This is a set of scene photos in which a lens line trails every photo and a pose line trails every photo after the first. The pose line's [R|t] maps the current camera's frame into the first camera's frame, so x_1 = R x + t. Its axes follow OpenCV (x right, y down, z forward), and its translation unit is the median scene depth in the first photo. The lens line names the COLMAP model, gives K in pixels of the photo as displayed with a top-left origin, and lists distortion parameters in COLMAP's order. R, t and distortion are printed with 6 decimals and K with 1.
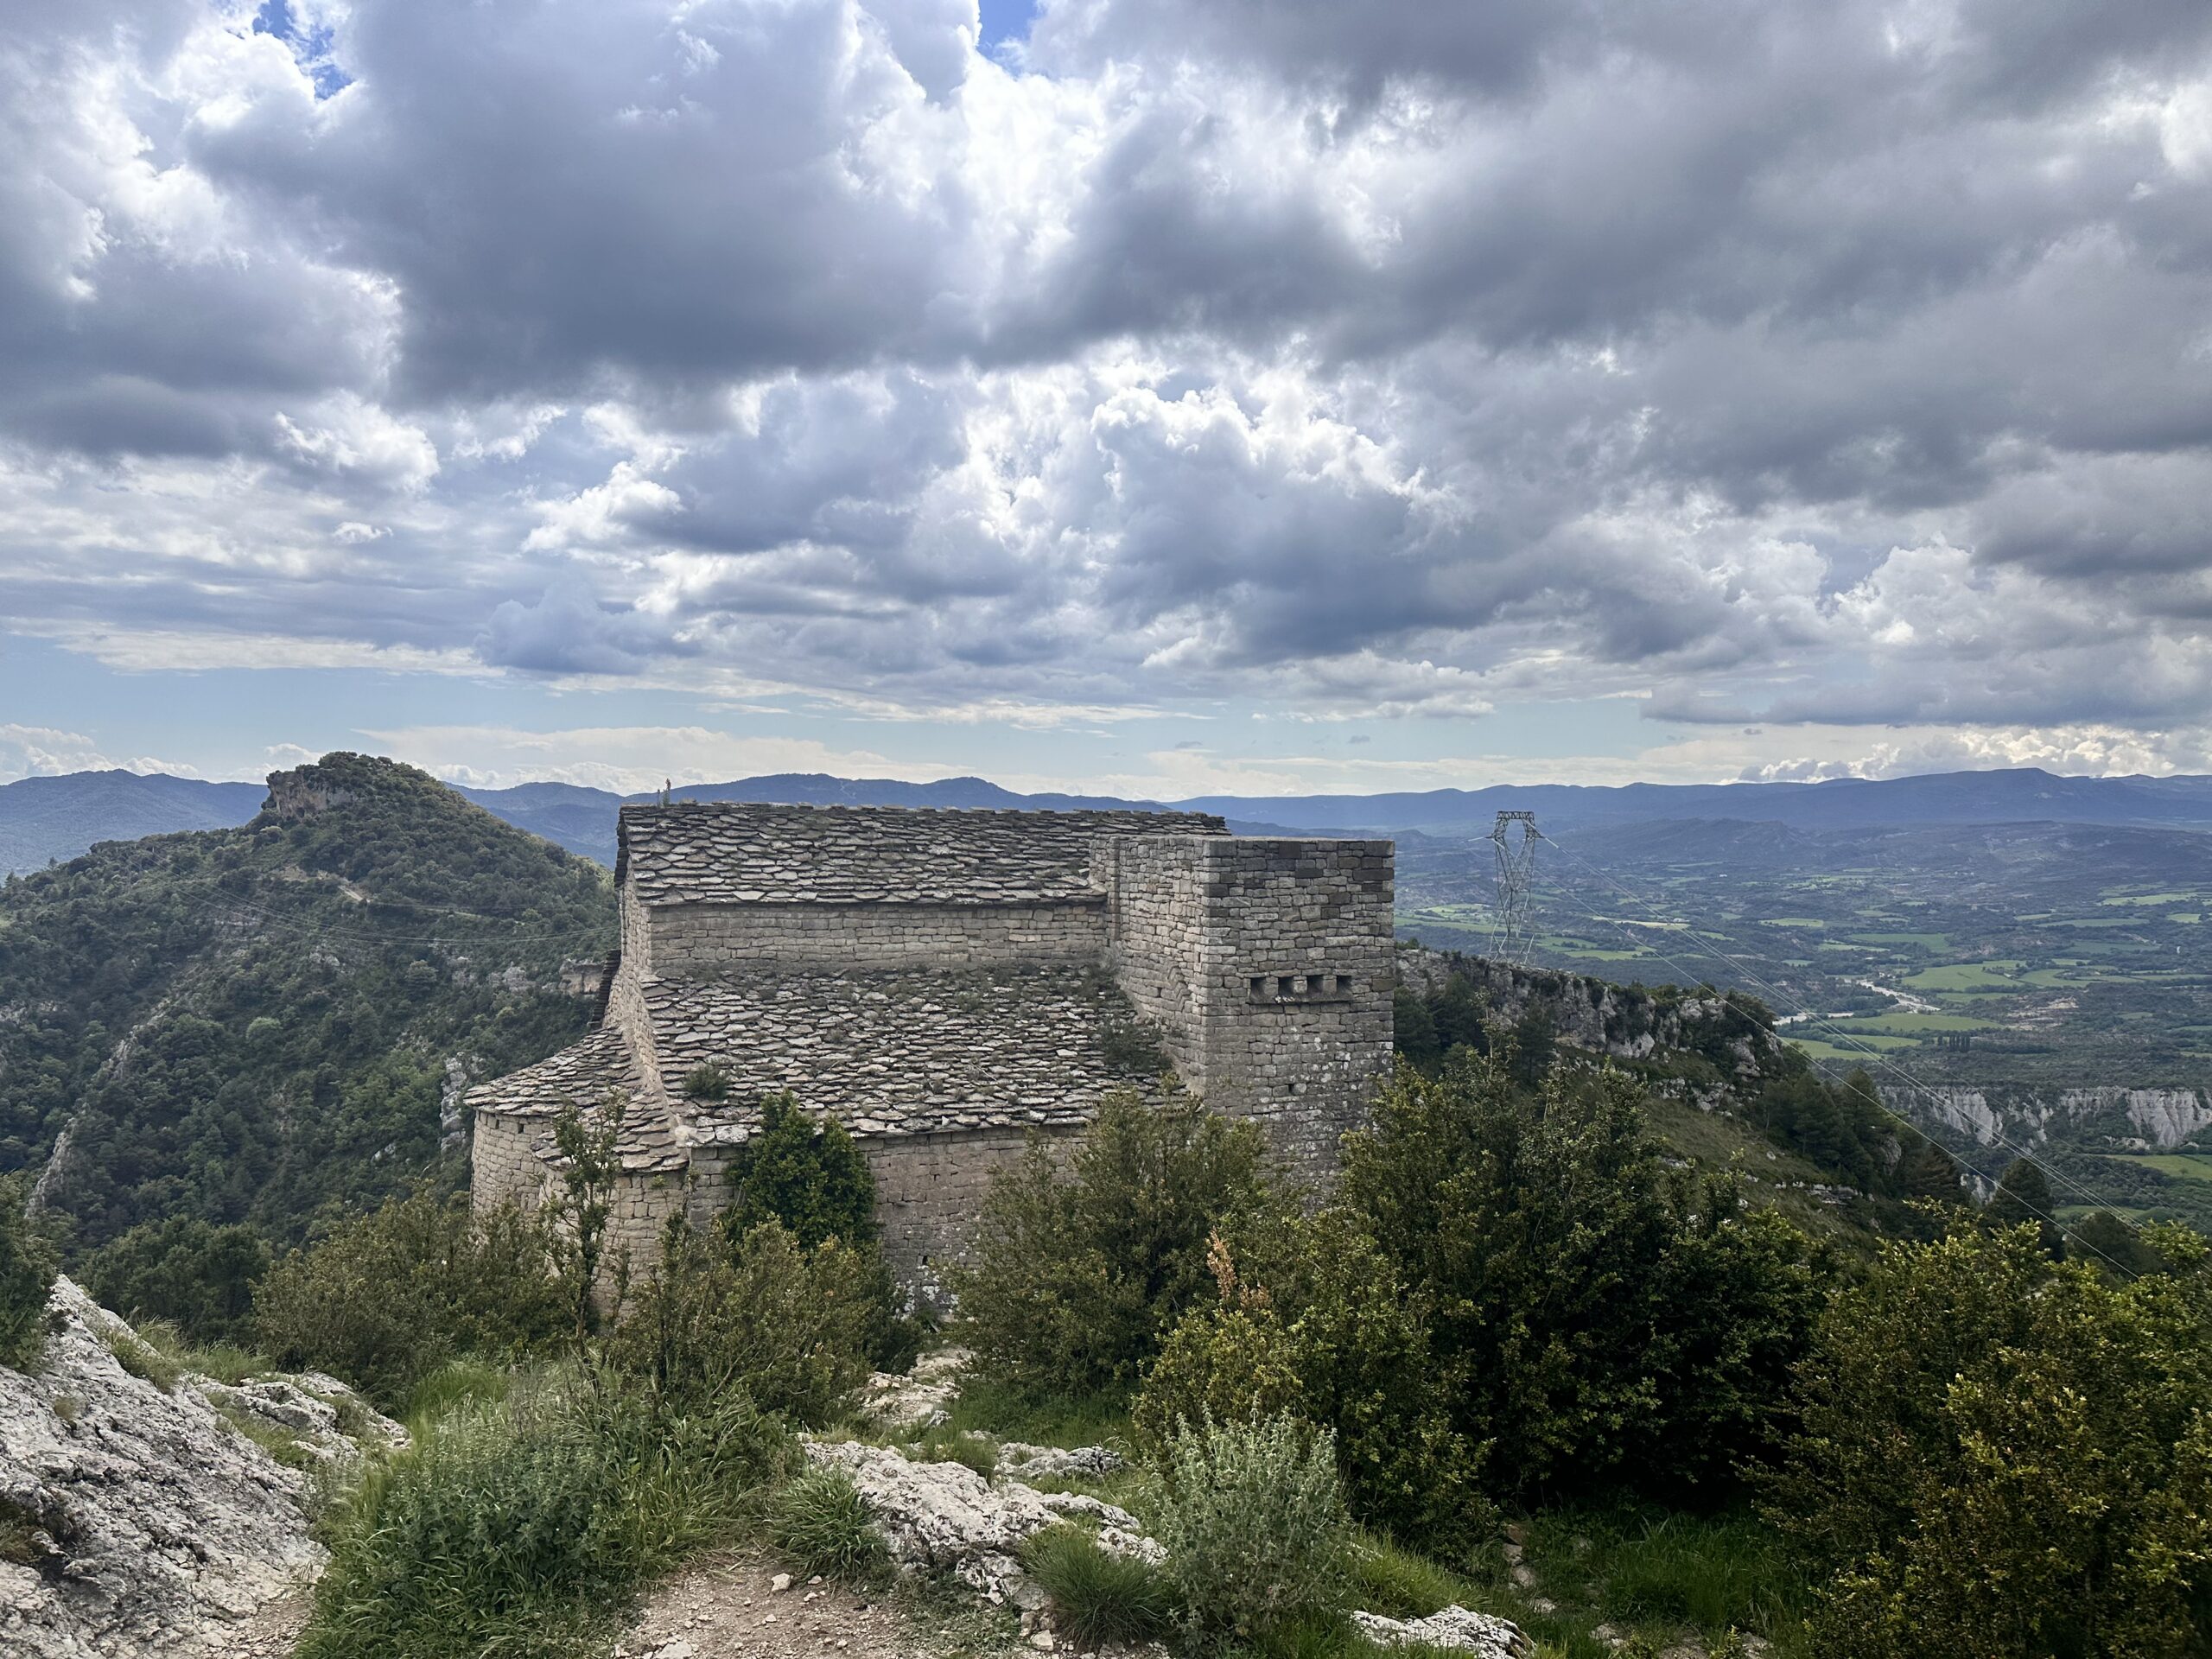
lens RADIAL K [[1536.0, 0, 1093.1], [0, 1536.0, 831.1], [0, 0, 1]] dist [0.044310, -0.041785]
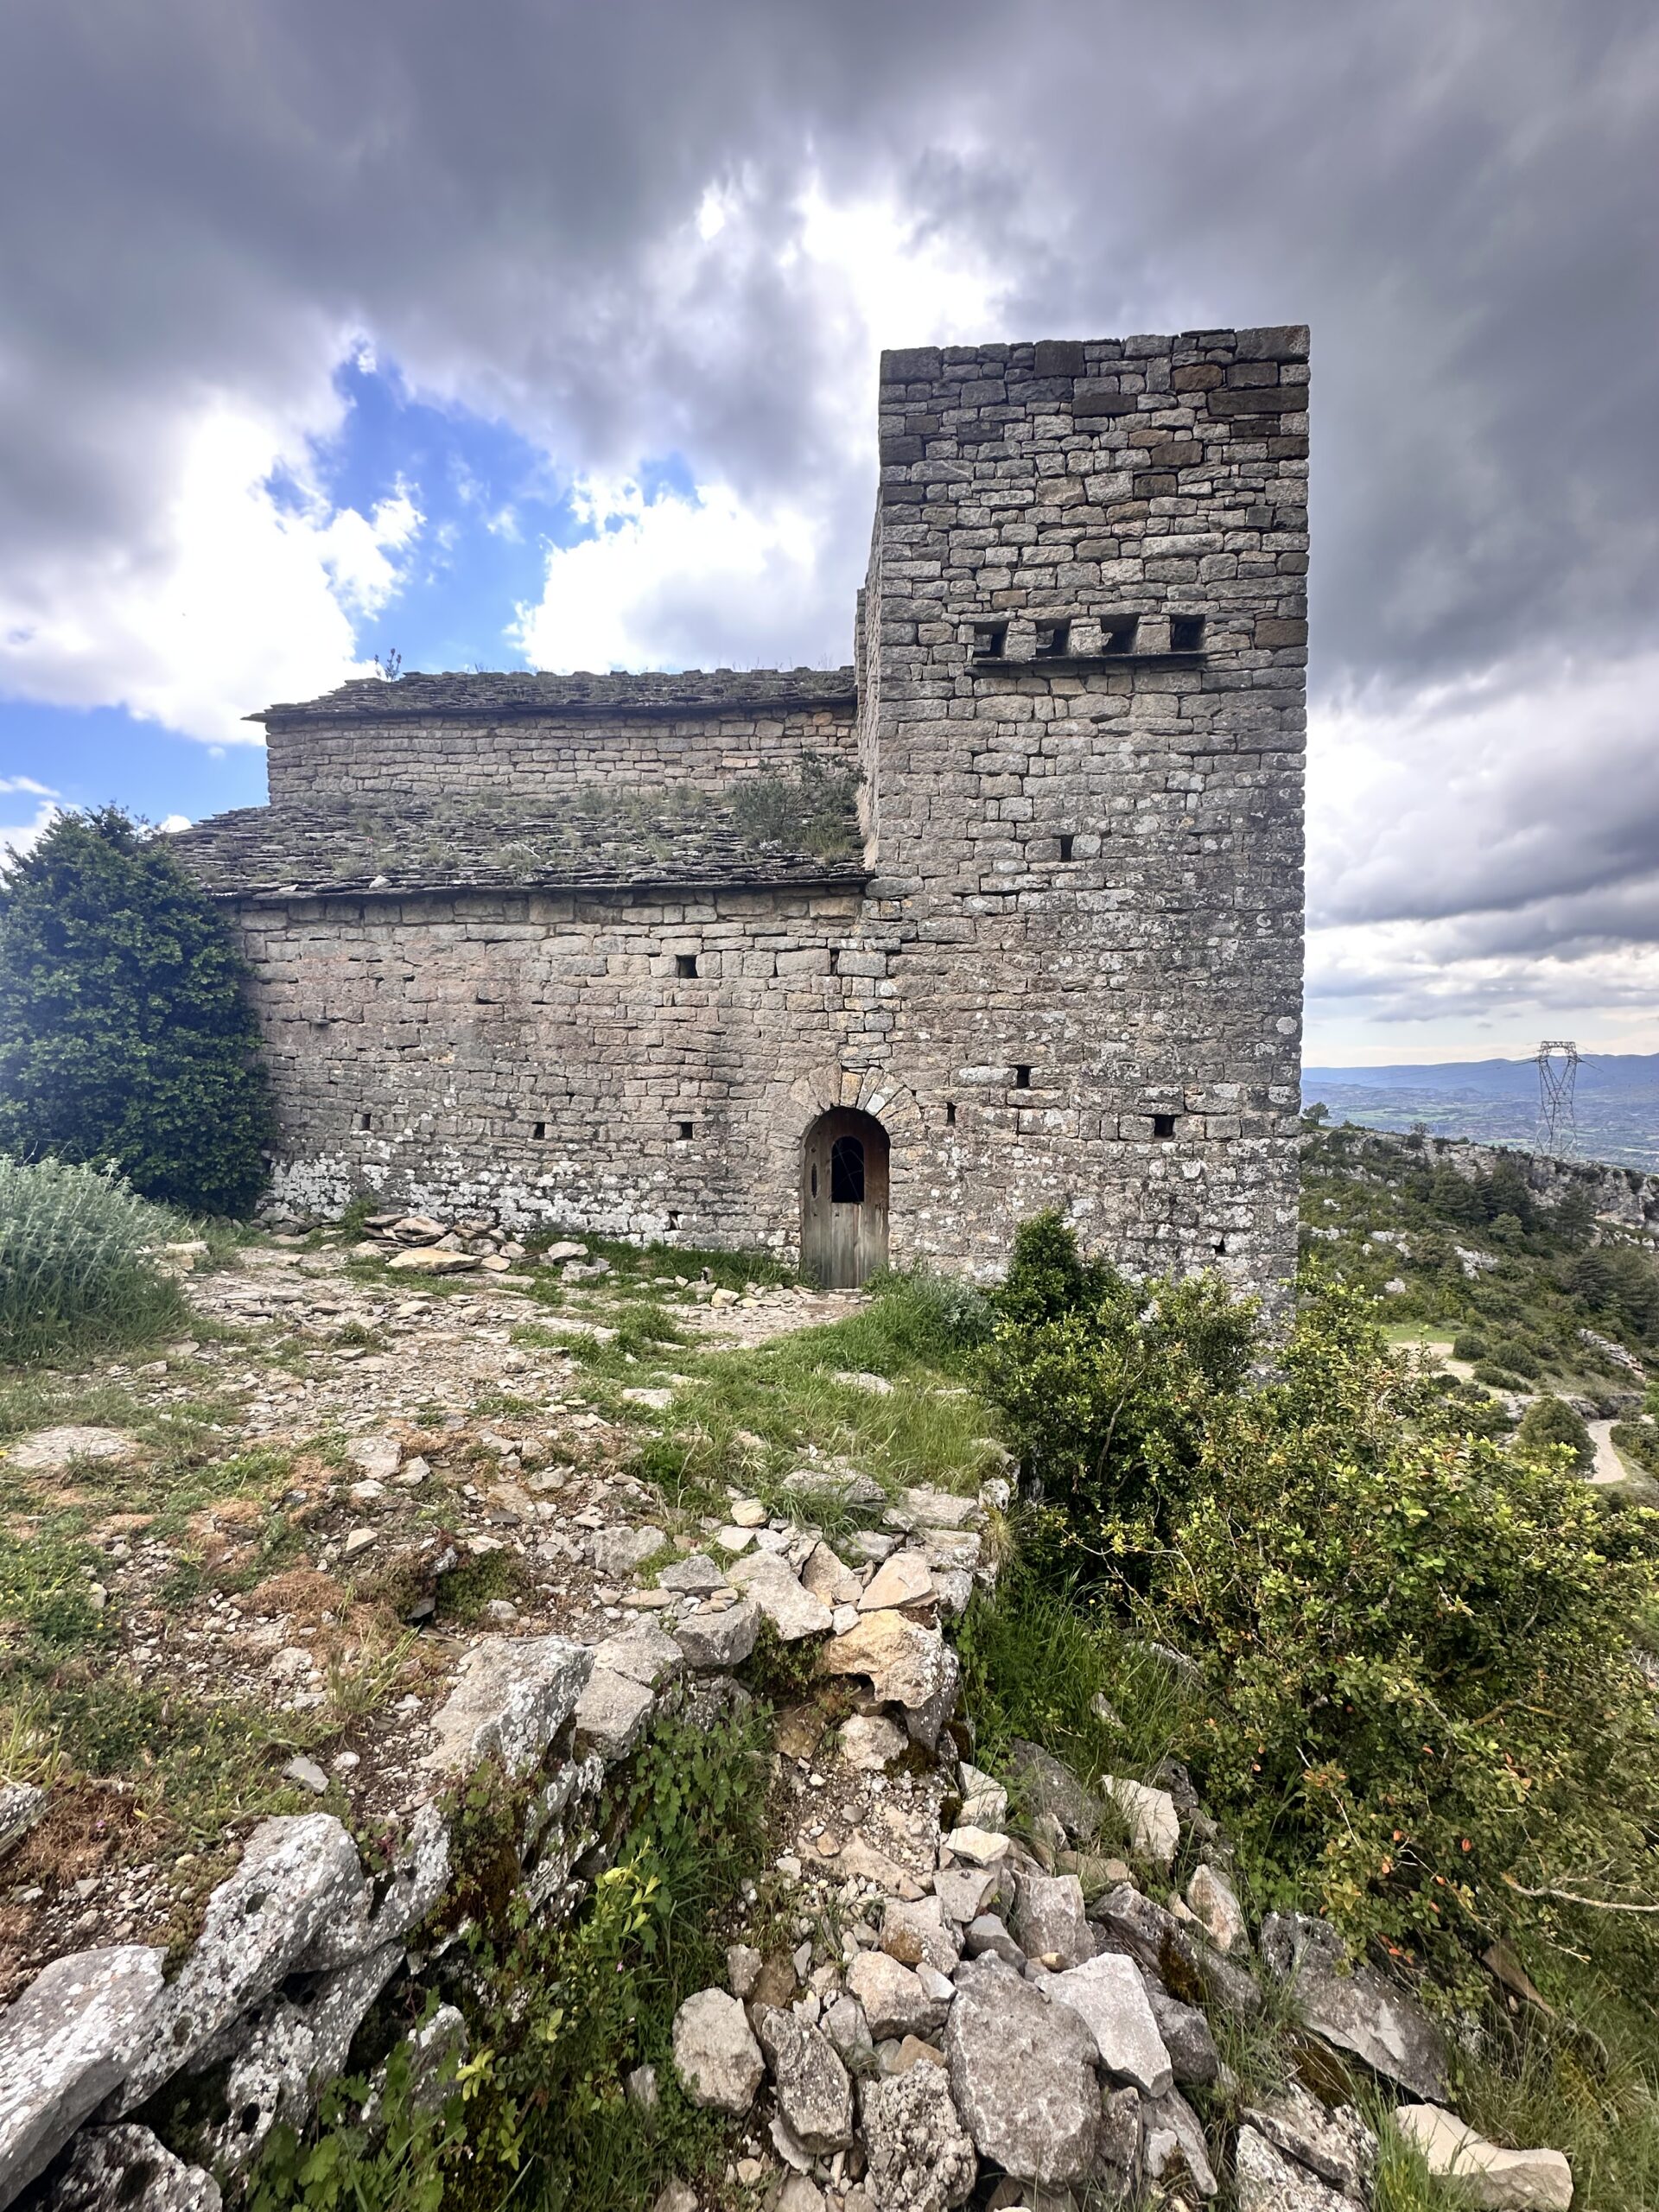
lens RADIAL K [[886.6, 0, 820.0], [0, 886.6, 1124.1], [0, 0, 1]] dist [-0.010683, 0.000171]
pose [[0.909248, 0.002570, -0.416246, 0.169203], [0.013047, 0.999314, 0.034671, 0.237416], [0.416050, -0.036956, 0.908591, 0.671834]]
